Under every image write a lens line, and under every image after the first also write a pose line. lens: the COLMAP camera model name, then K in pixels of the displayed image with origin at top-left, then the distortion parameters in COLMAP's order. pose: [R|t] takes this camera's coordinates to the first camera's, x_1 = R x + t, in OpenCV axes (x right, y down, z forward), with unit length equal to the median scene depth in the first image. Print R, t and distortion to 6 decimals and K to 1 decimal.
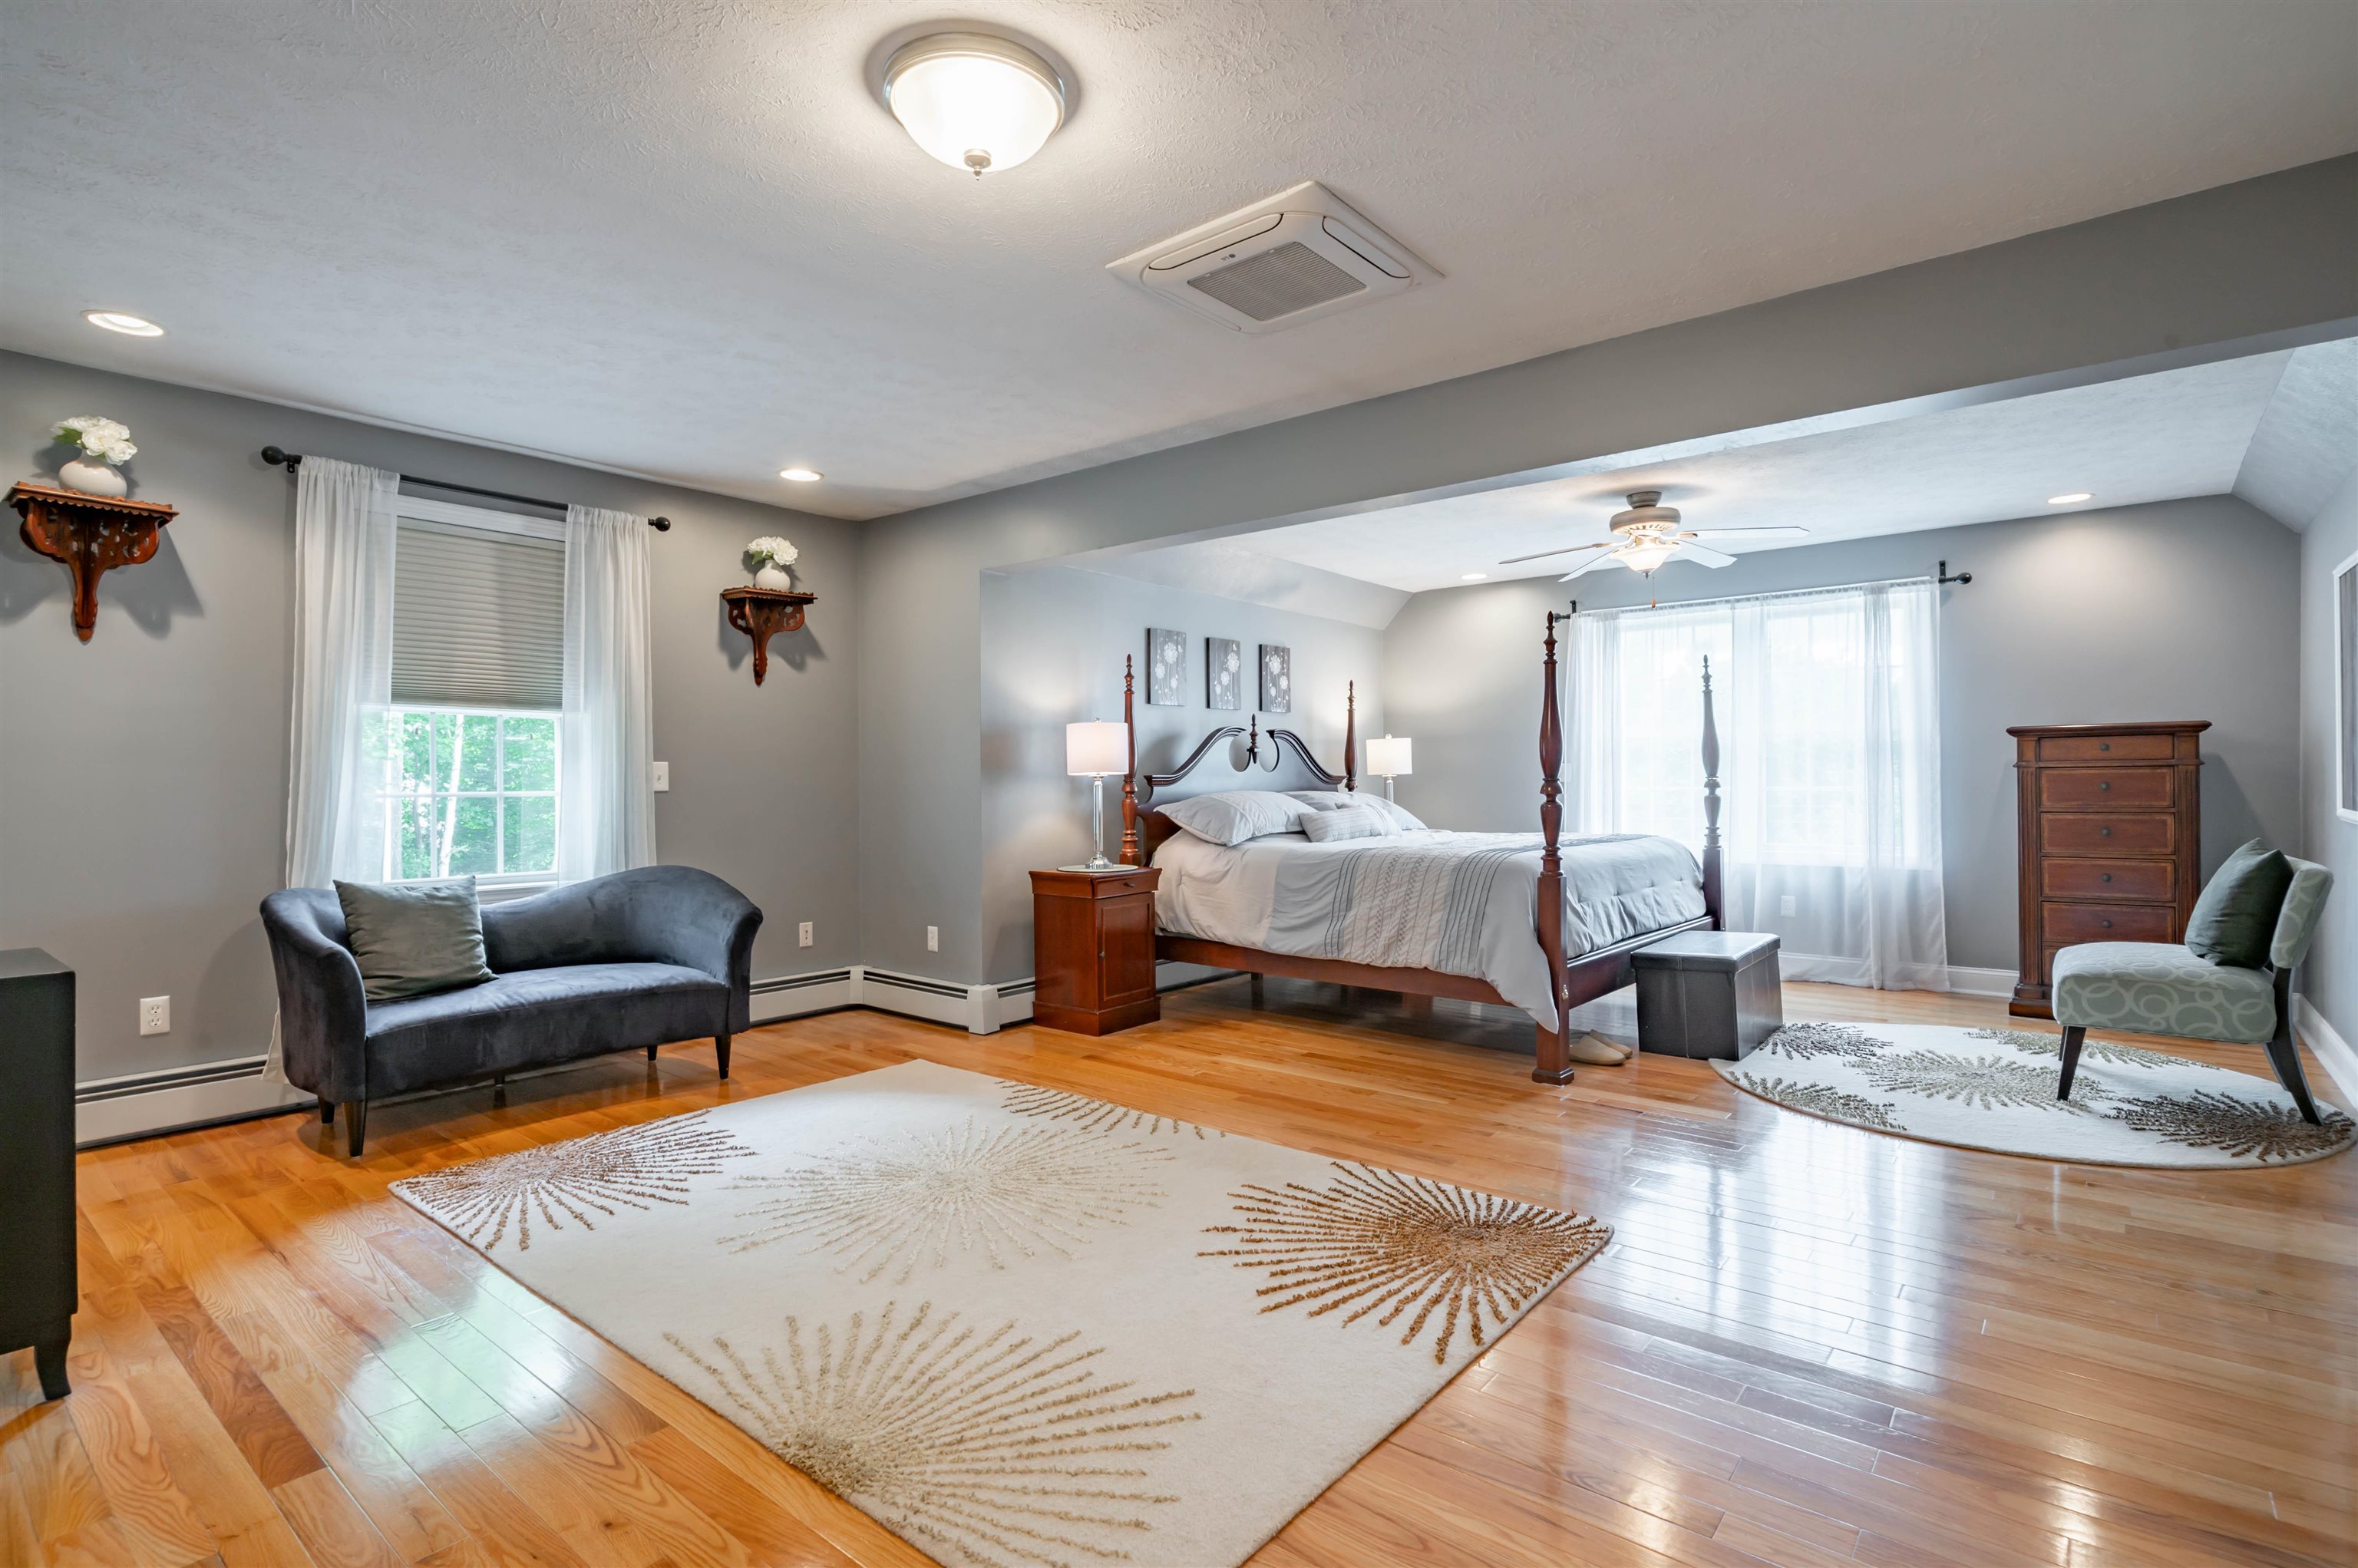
lens RADIAL K [[1145.0, 0, 1124.8], [0, 1145.0, 783.4], [0, 0, 1]] dist [-0.010536, 0.005359]
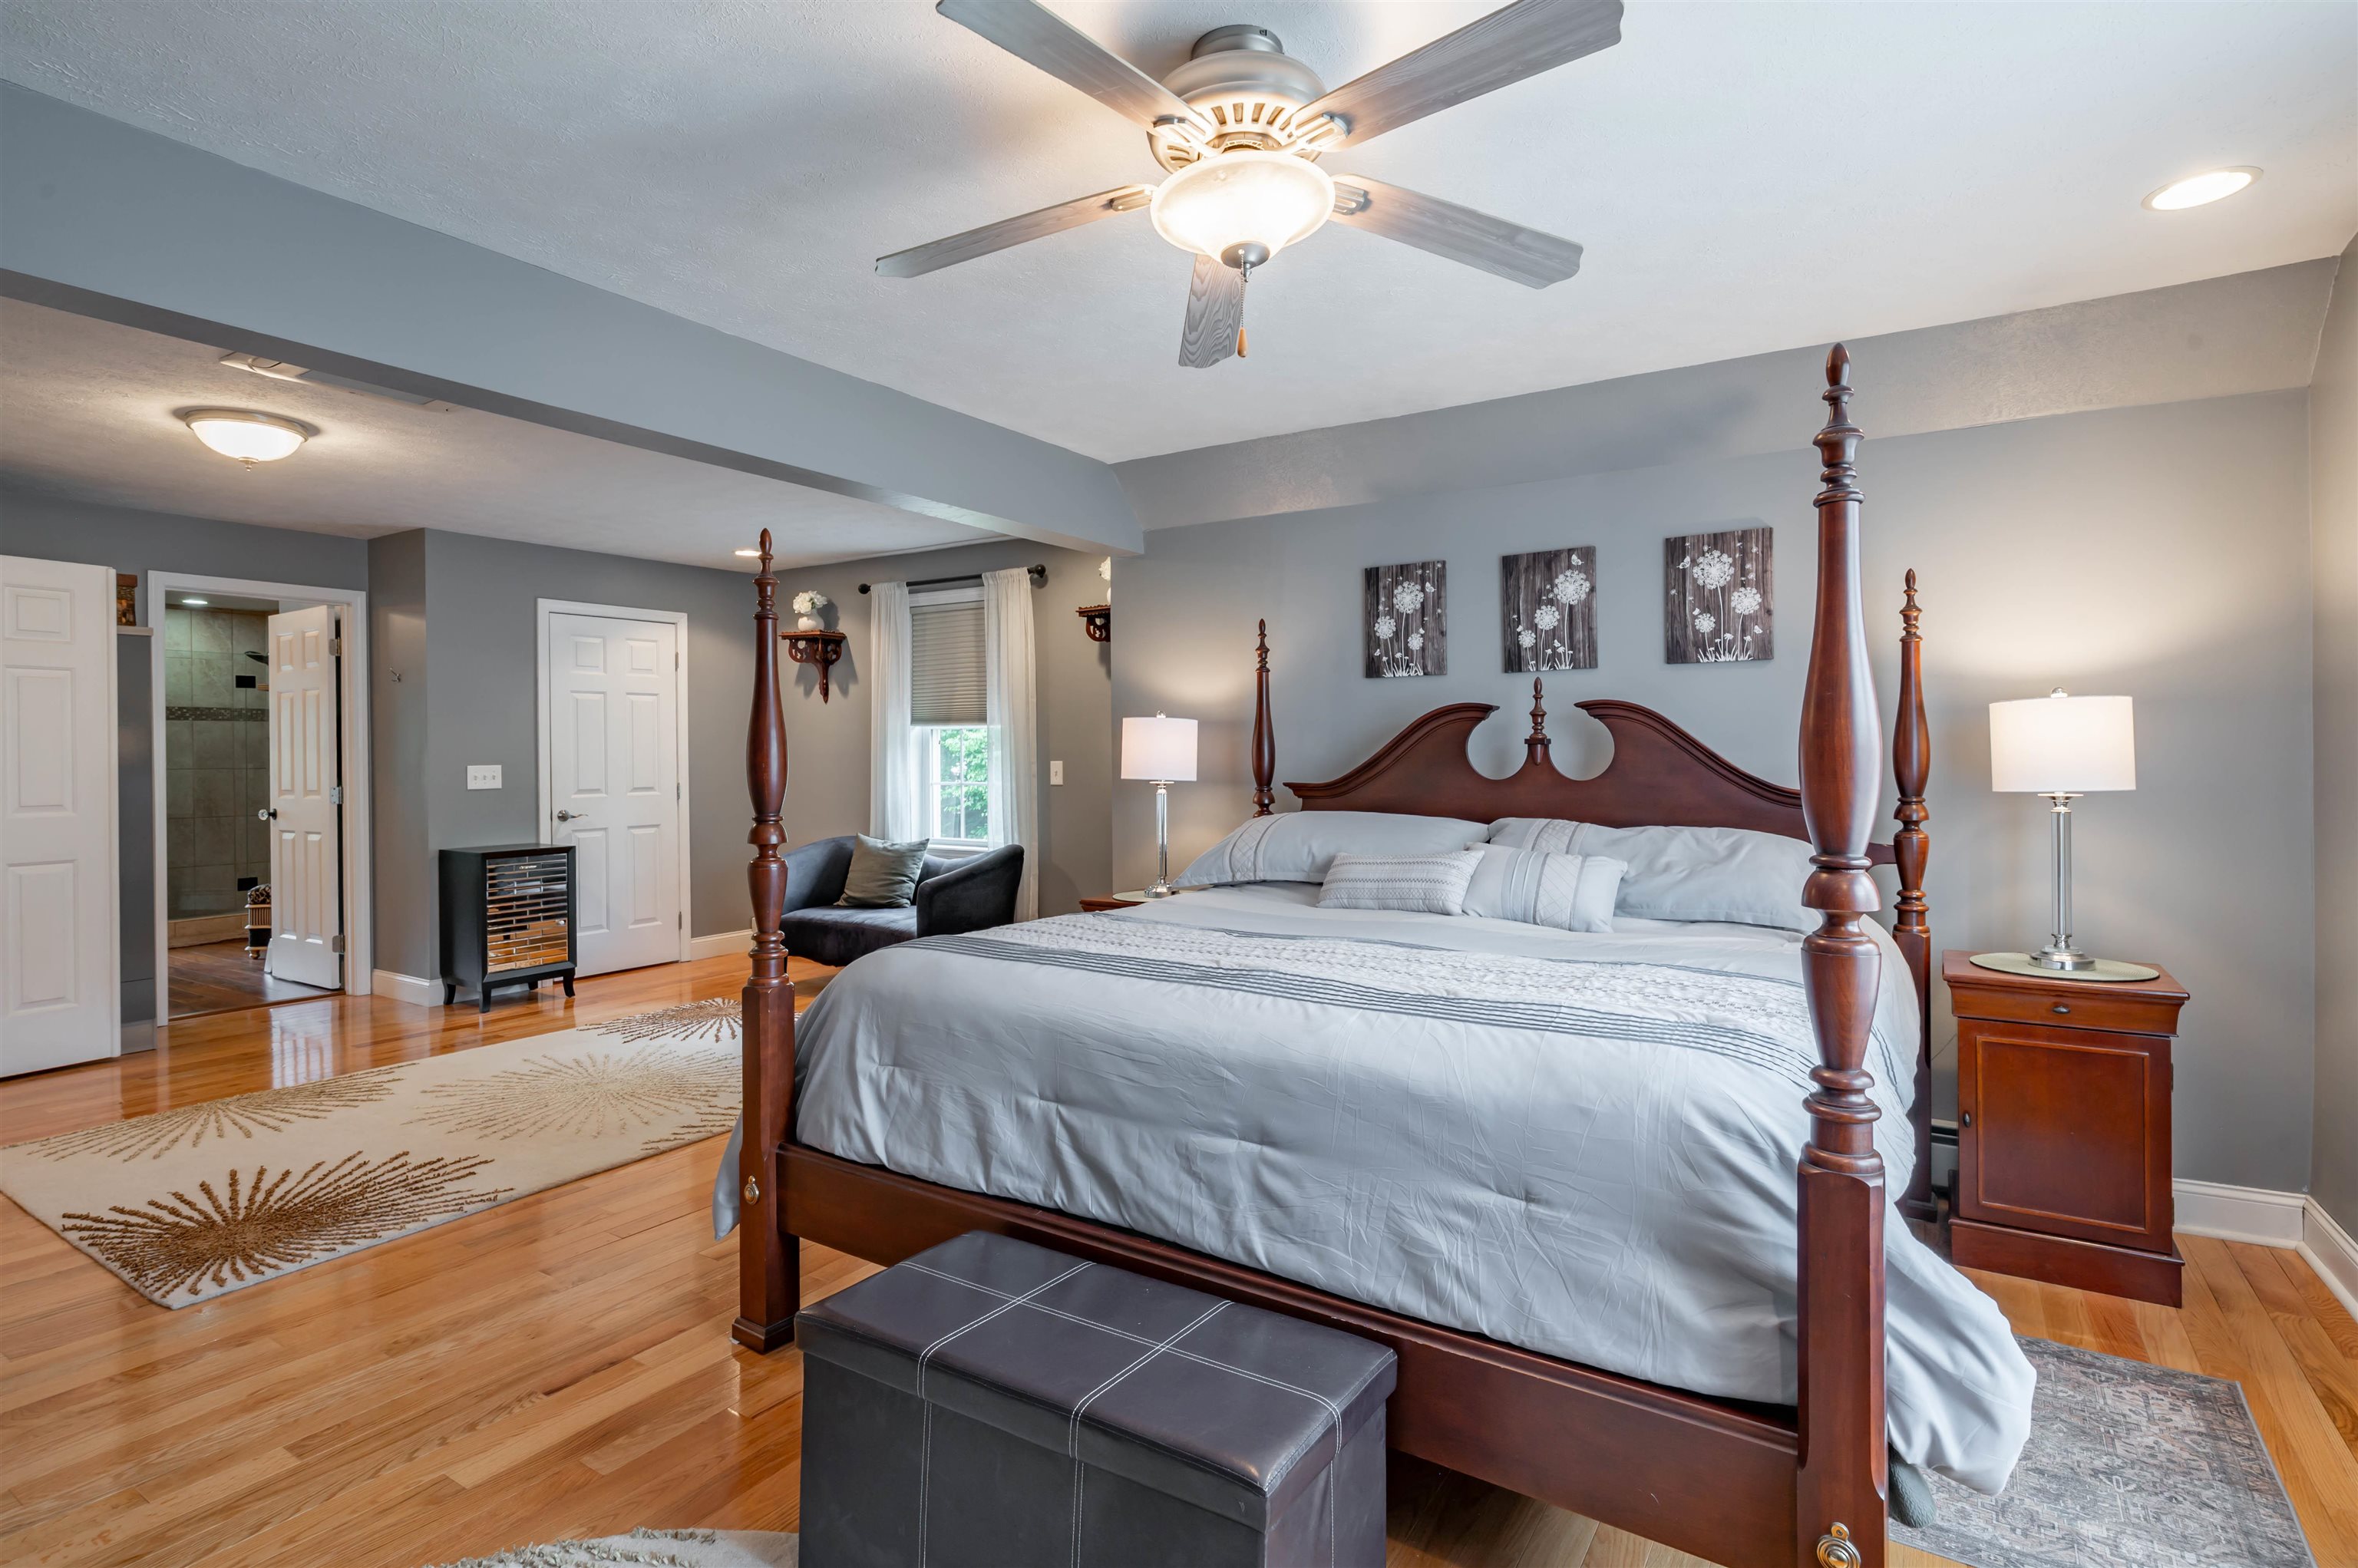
lens RADIAL K [[1145.0, 0, 1203.6], [0, 1145.0, 762.7], [0, 0, 1]] dist [-0.010536, 0.005359]
pose [[0.158592, 0.012579, -0.987264, 0.897361], [-0.000312, 0.999919, 0.012690, -0.035291], [0.987344, -0.001704, 0.158583, 1.032260]]
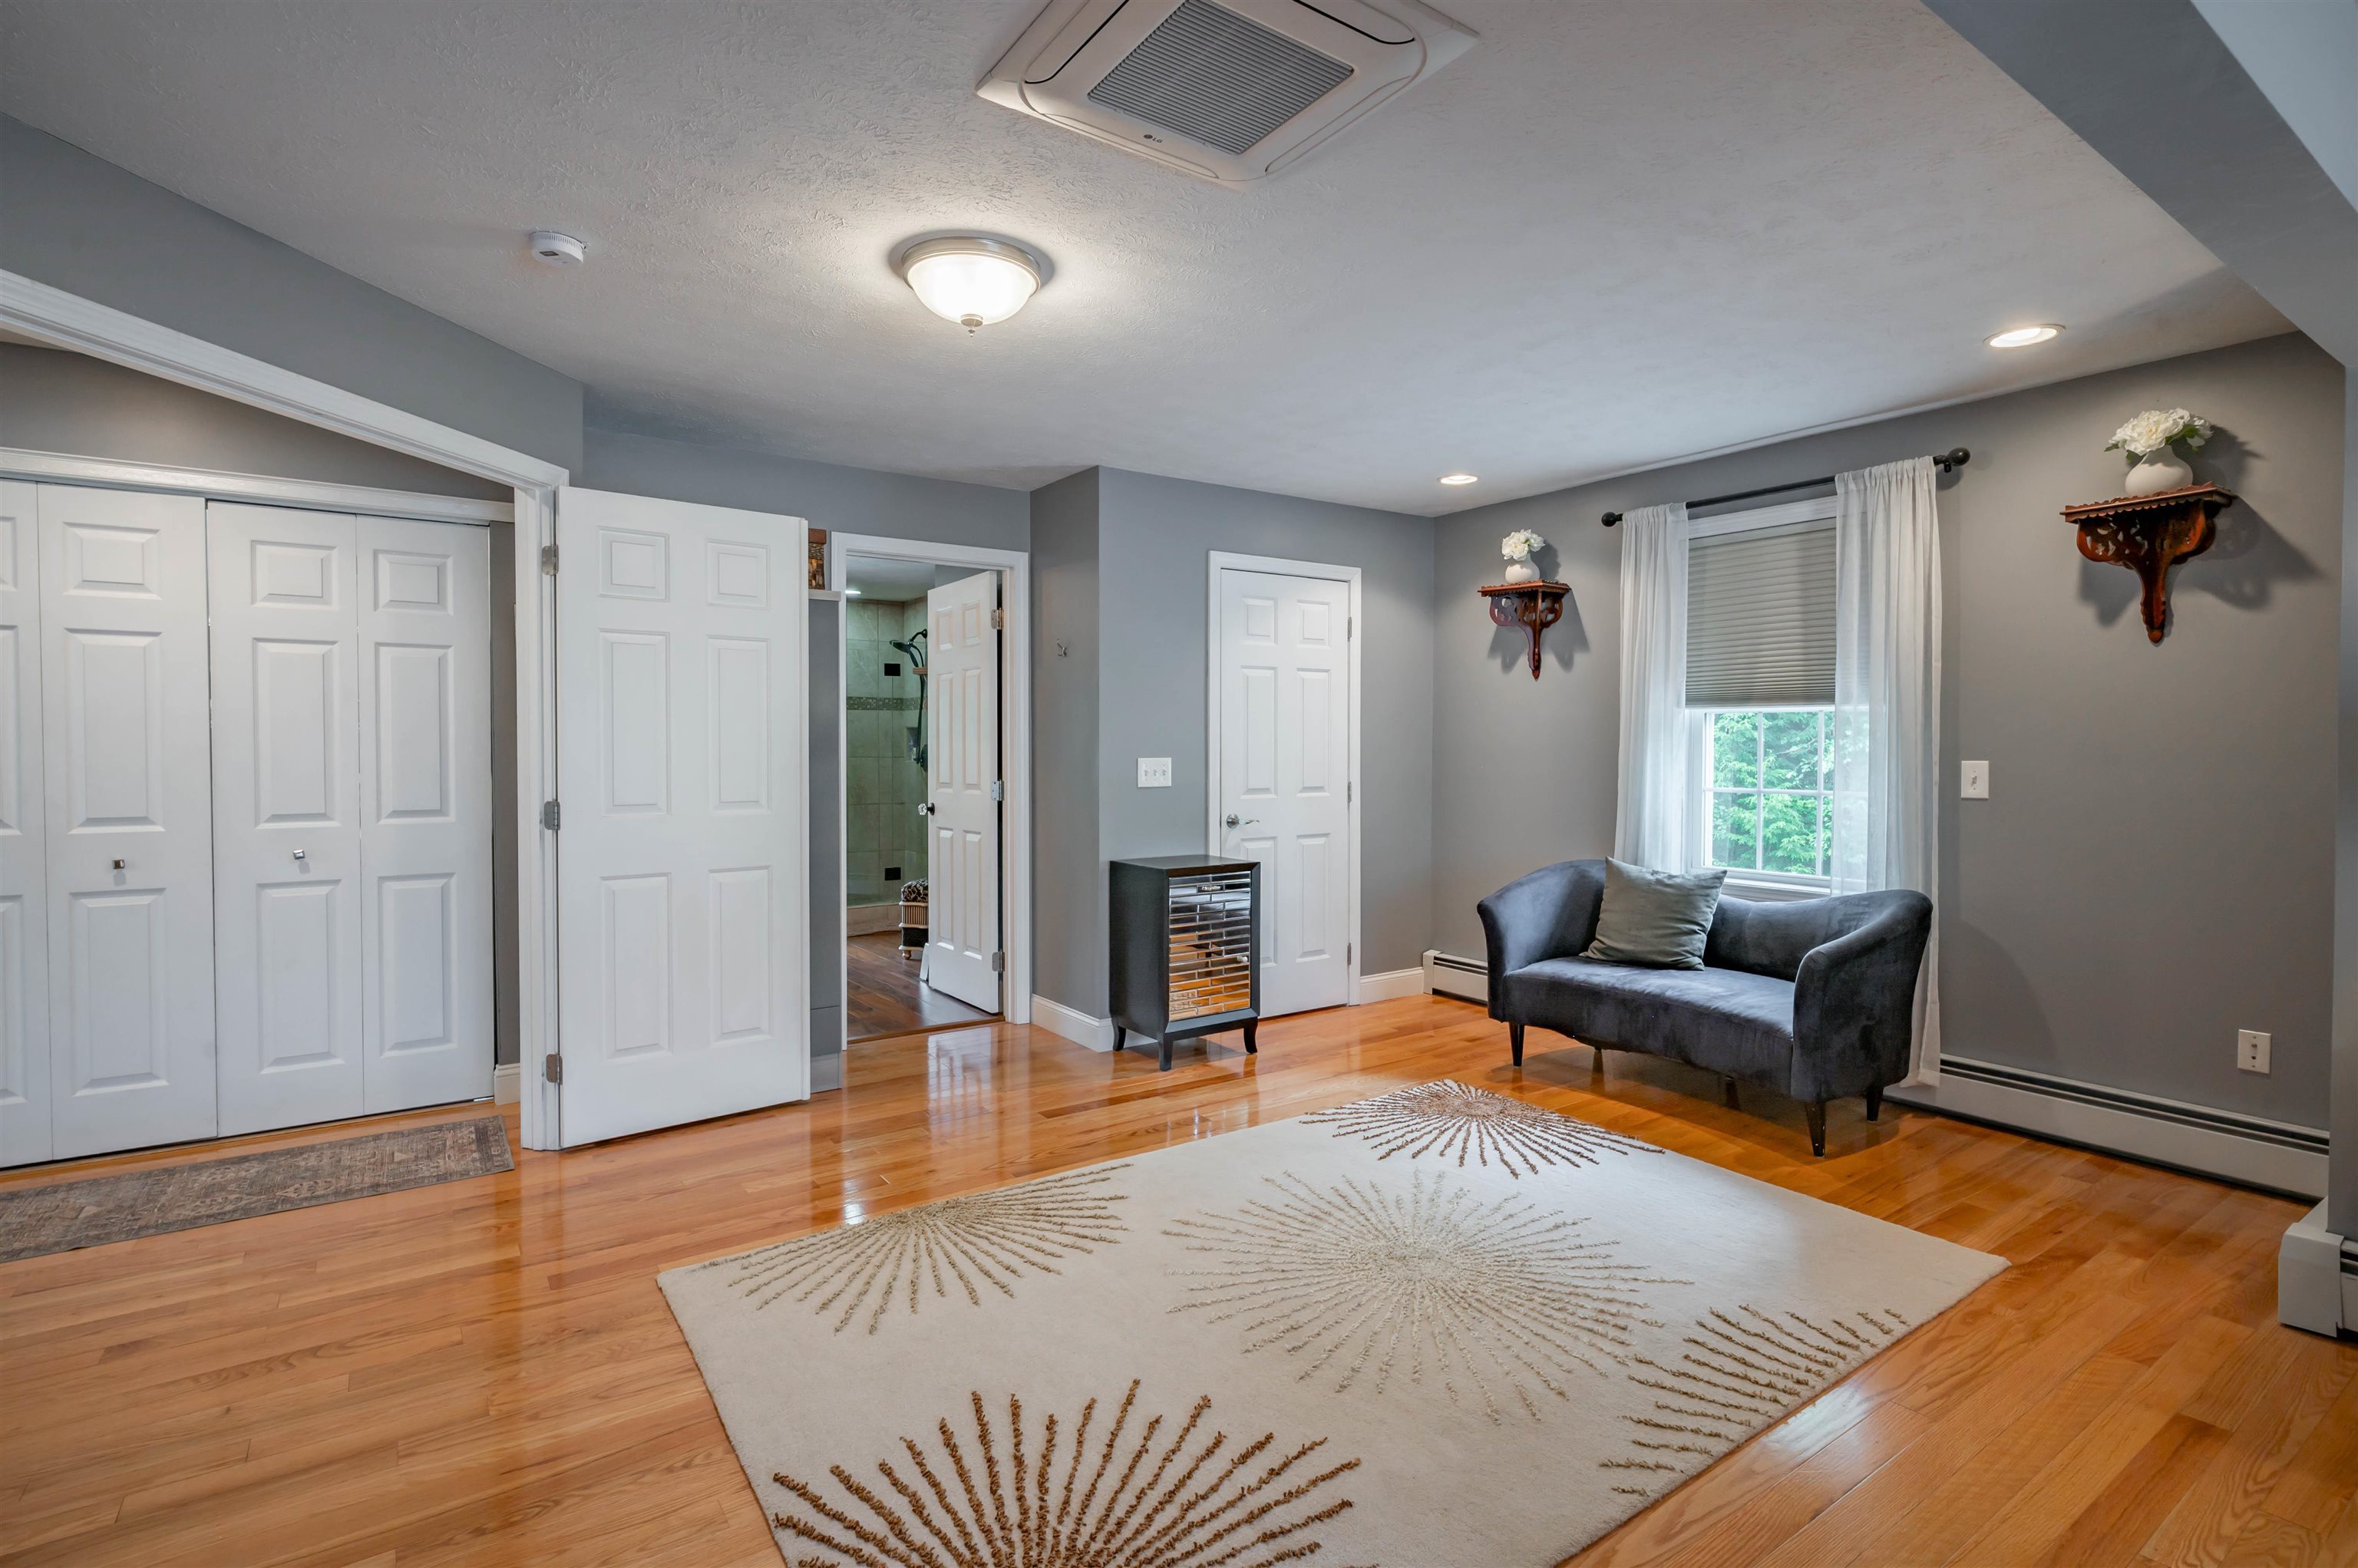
lens RADIAL K [[1145.0, 0, 1228.2], [0, 1145.0, 771.0], [0, 0, 1]] dist [-0.010536, 0.005359]
pose [[-0.223524, 0.026299, -0.974344, 0.498188], [-0.004820, 0.999594, 0.028086, -0.033535], [0.974687, 0.010974, -0.223306, 0.729490]]
